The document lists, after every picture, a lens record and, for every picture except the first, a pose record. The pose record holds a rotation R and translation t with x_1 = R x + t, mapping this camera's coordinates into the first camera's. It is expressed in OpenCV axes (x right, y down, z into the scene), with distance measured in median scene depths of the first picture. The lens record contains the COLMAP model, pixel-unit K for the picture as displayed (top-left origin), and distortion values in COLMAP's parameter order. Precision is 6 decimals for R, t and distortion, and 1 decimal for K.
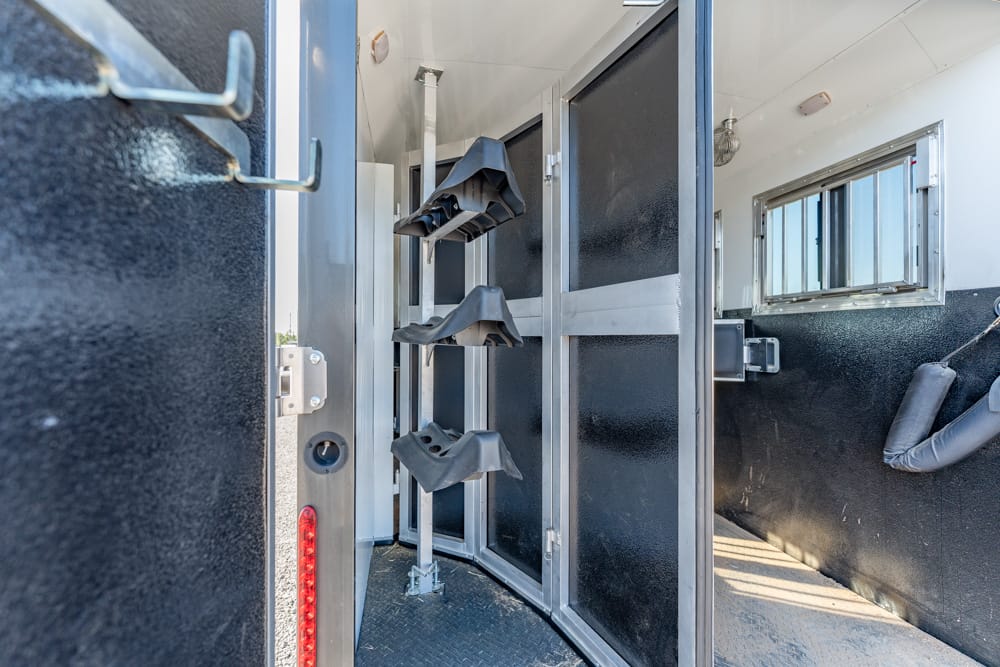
lens RADIAL K [[421.8, 0, 478.6], [0, 421.8, 339.6], [0, 0, 1]] dist [-0.000166, -0.000059]
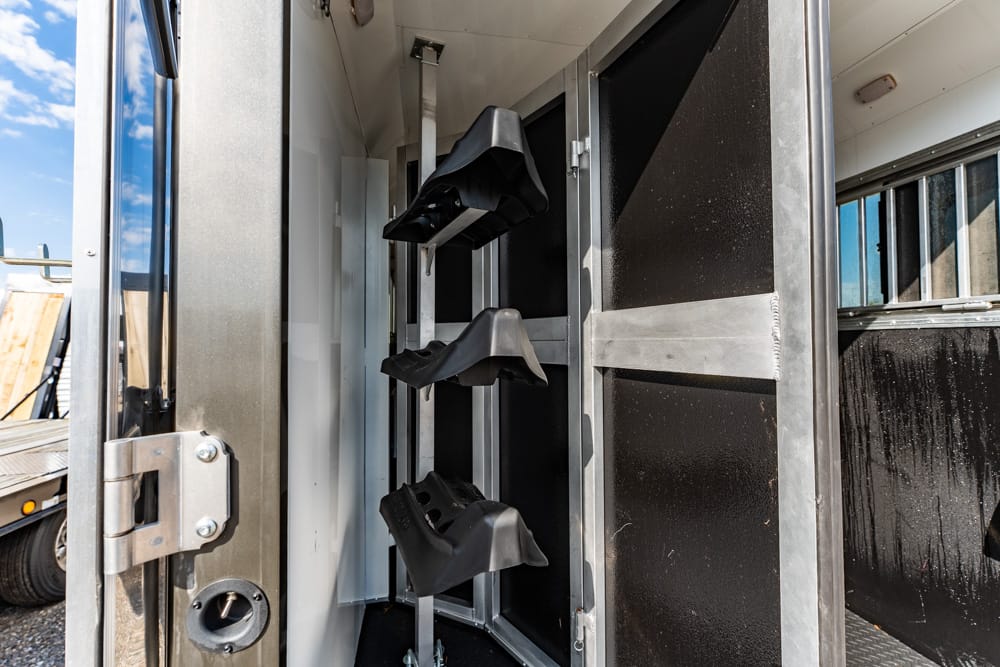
lens RADIAL K [[405.5, 0, 494.2], [0, 405.5, 335.1], [0, 0, 1]] dist [-0.000061, -0.000256]
pose [[0.999880, -0.005865, 0.014307, -0.000650], [0.006176, 0.999743, -0.021802, -0.050328], [-0.014176, 0.021888, 0.999660, 0.228815]]
